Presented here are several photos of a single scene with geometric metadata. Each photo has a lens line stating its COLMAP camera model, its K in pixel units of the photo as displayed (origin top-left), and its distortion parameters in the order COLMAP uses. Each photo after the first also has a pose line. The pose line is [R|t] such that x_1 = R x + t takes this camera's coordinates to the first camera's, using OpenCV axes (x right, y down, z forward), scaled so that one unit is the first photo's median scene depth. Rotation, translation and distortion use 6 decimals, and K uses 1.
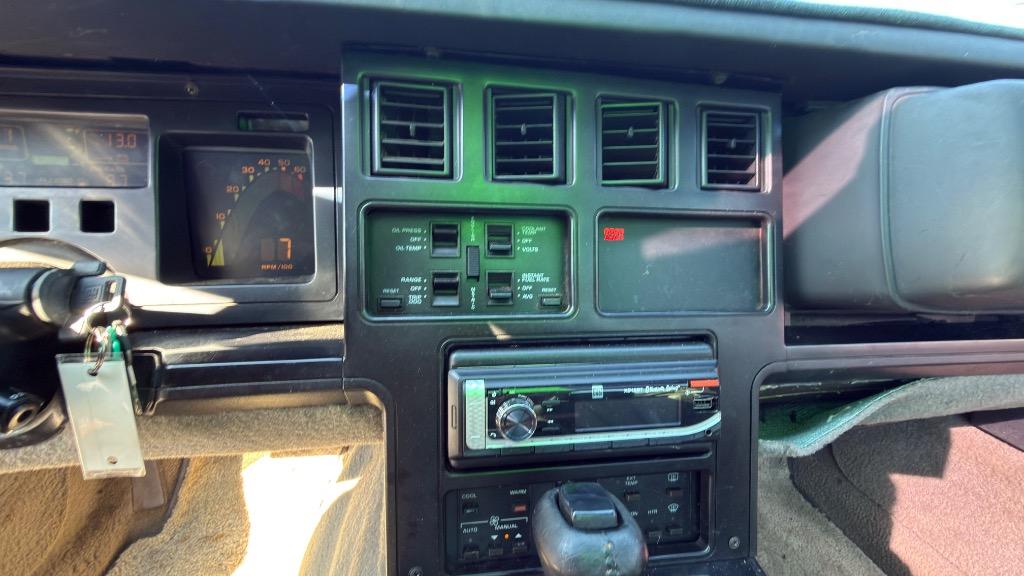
lens RADIAL K [[401.0, 0, 519.5], [0, 401.0, 283.0], [0, 0, 1]] dist [-0.000884, -0.000137]
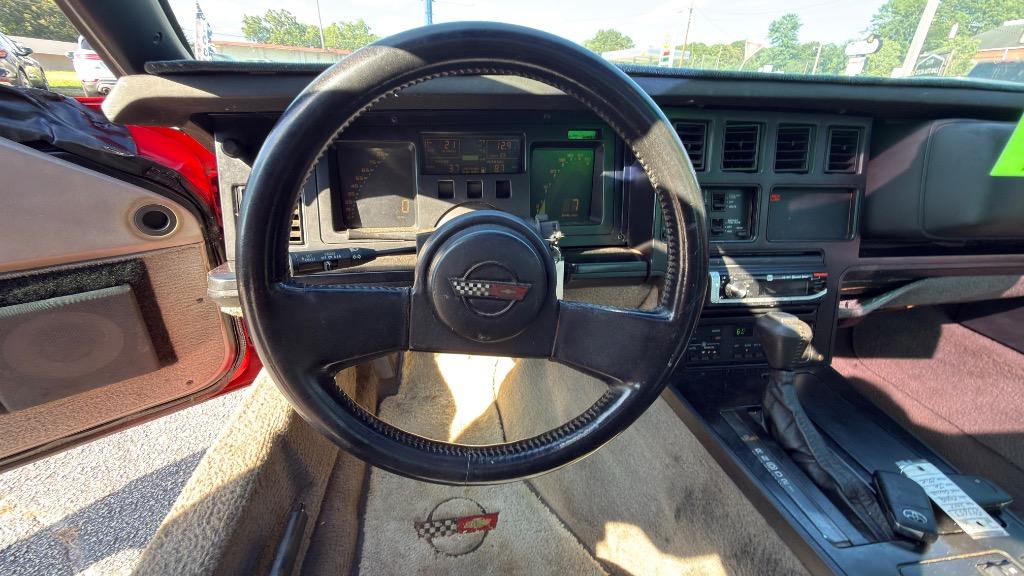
lens RADIAL K [[401.0, 0, 519.5], [0, 401.0, 283.0], [0, 0, 1]] dist [-0.000884, -0.000137]
pose [[0.999953, -0.000950, -0.009600, -0.942252], [0.002331, 0.989447, 0.144880, -0.002770], [0.009361, -0.144895, 0.989403, -0.924338]]
